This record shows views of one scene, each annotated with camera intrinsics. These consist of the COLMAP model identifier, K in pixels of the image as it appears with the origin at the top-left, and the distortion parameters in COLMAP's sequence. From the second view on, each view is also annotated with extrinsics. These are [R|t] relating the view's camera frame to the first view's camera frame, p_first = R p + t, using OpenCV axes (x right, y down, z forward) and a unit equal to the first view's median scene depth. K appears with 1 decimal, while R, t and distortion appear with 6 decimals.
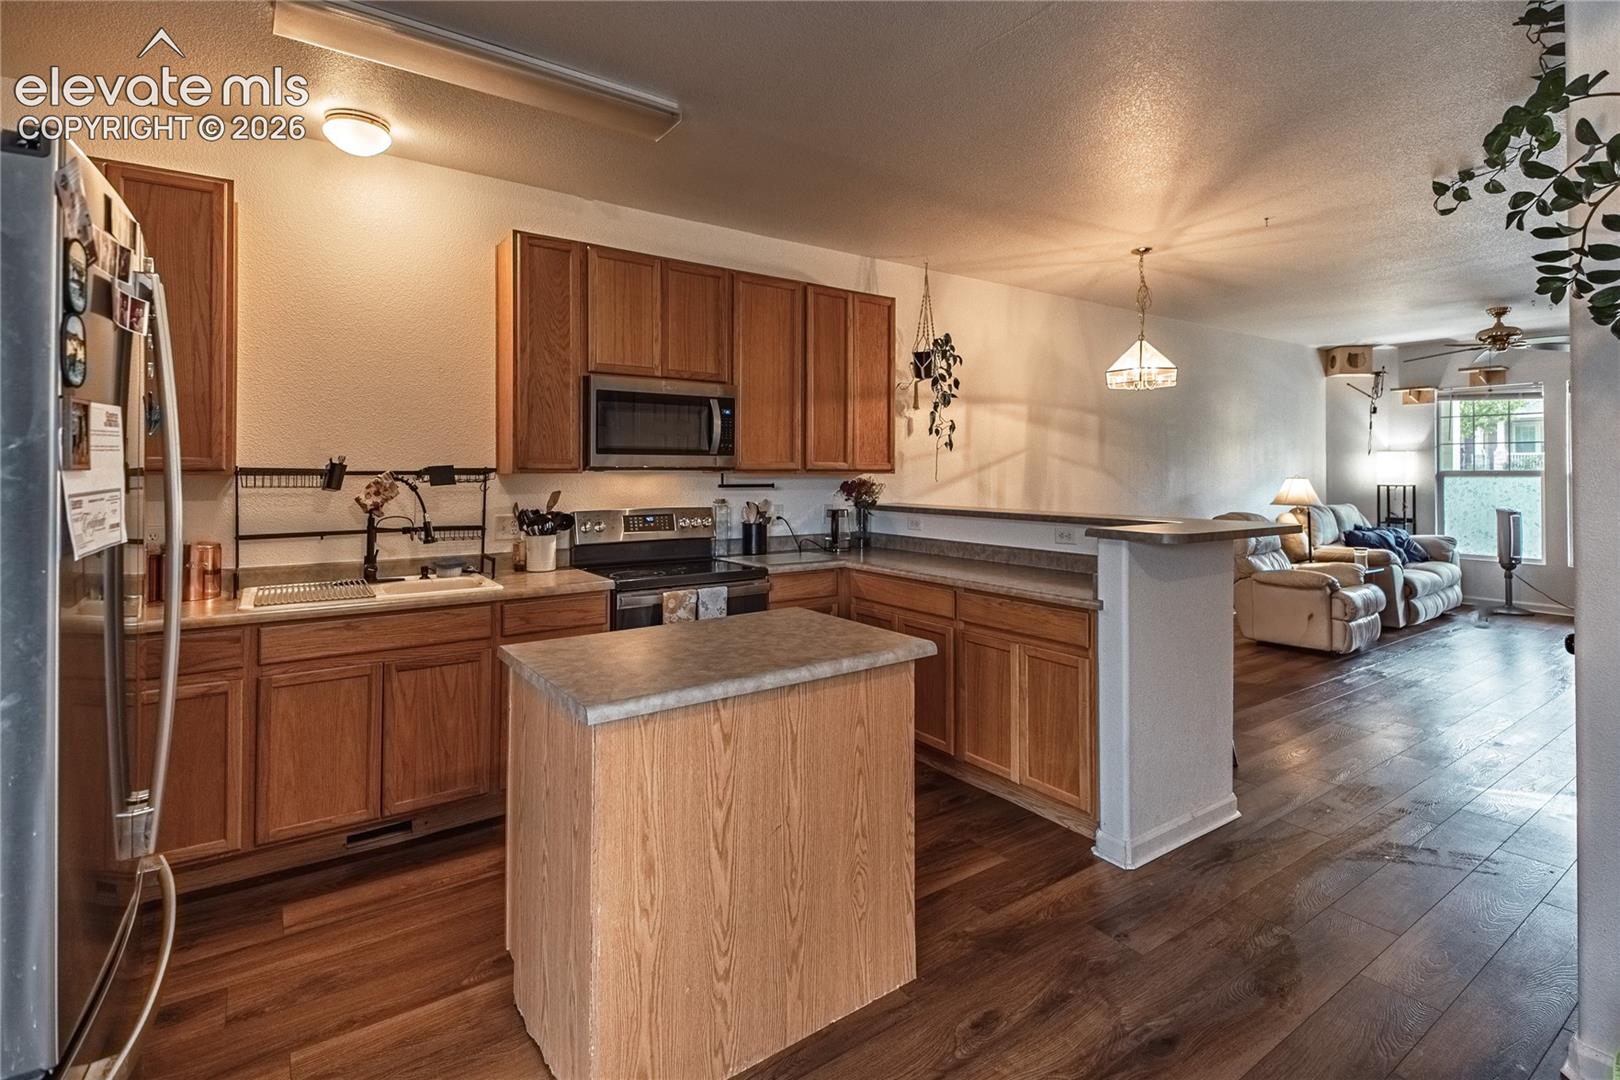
lens RADIAL K [[770.4, 0, 812.9], [0, 770.4, 466.0], [0, 0, 1]] dist [0.035538, -0.000068]
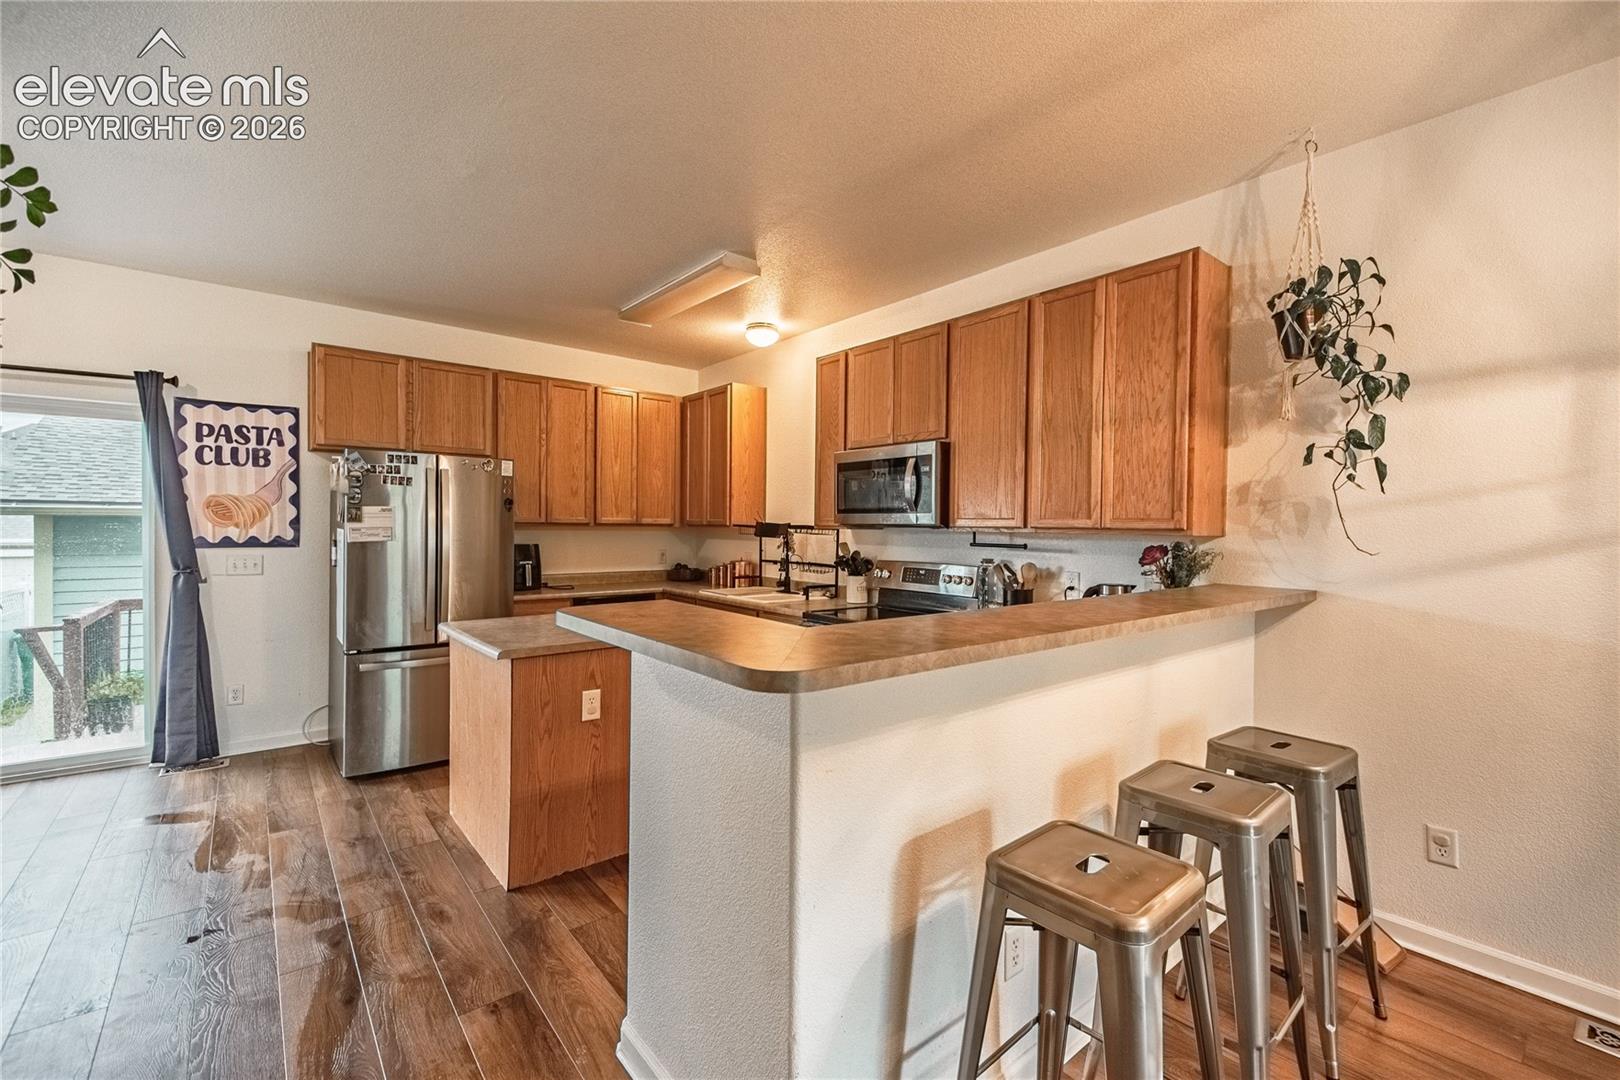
lens RADIAL K [[678.3, 0, 822.9], [0, 678.3, 530.5], [0, 0, 1]] dist [0.011954, -0.009134]
pose [[0.084506, 0.005948, -0.996405, 0.803641], [-0.004309, 0.999975, 0.005604, 0.005312], [0.996414, 0.003820, 0.084529, 0.851861]]
